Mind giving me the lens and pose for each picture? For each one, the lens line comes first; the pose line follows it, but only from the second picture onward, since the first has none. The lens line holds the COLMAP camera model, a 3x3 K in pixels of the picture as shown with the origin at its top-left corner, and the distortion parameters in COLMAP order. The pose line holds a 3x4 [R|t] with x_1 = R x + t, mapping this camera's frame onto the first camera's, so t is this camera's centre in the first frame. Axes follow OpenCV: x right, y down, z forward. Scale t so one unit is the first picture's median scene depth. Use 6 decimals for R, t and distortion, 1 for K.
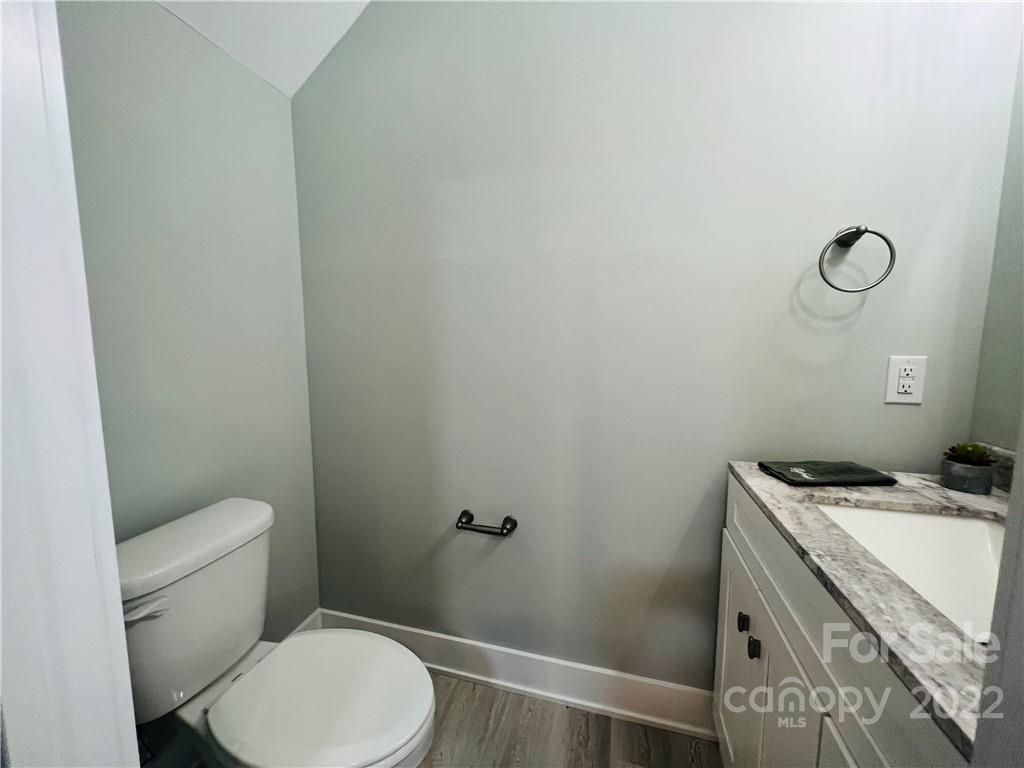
lens RADIAL K [[411.5, 0, 508.3], [0, 411.5, 384.3], [0, 0, 1]] dist [-0.002536, 0.000552]
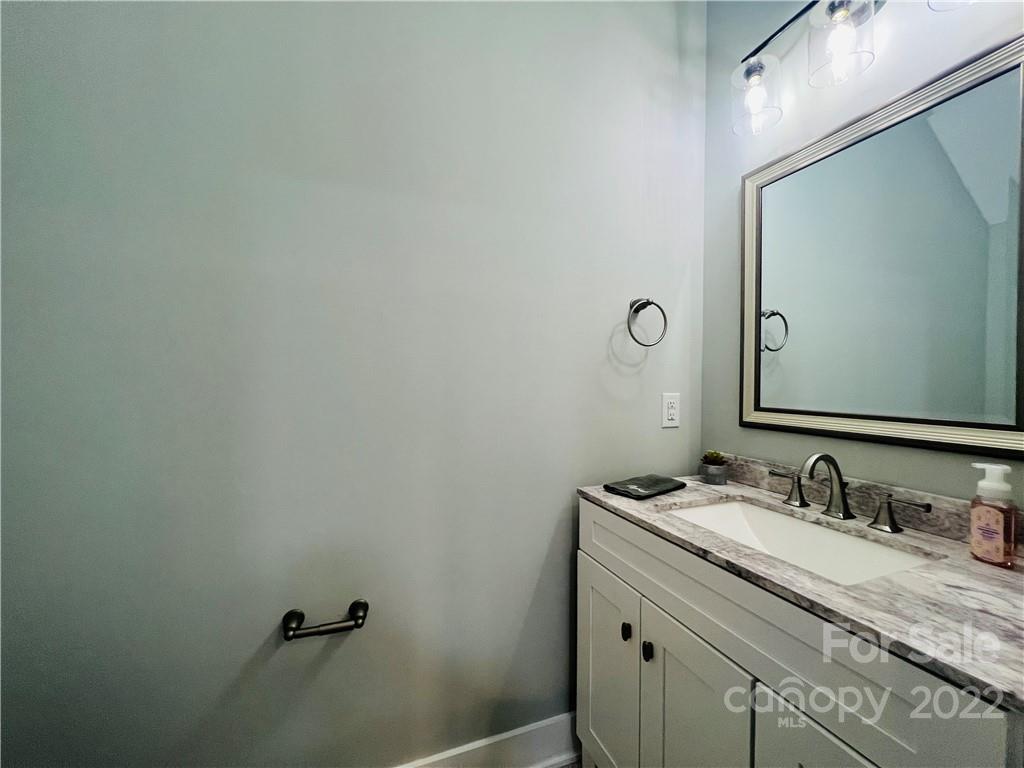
lens RADIAL K [[411.5, 0, 508.3], [0, 411.5, 384.3], [0, 0, 1]] dist [-0.002536, 0.000552]
pose [[0.798256, 0.002702, 0.602312, -0.343777], [0.055737, 0.995368, -0.078335, -0.020982], [-0.599734, 0.096102, 0.794408, 0.221417]]
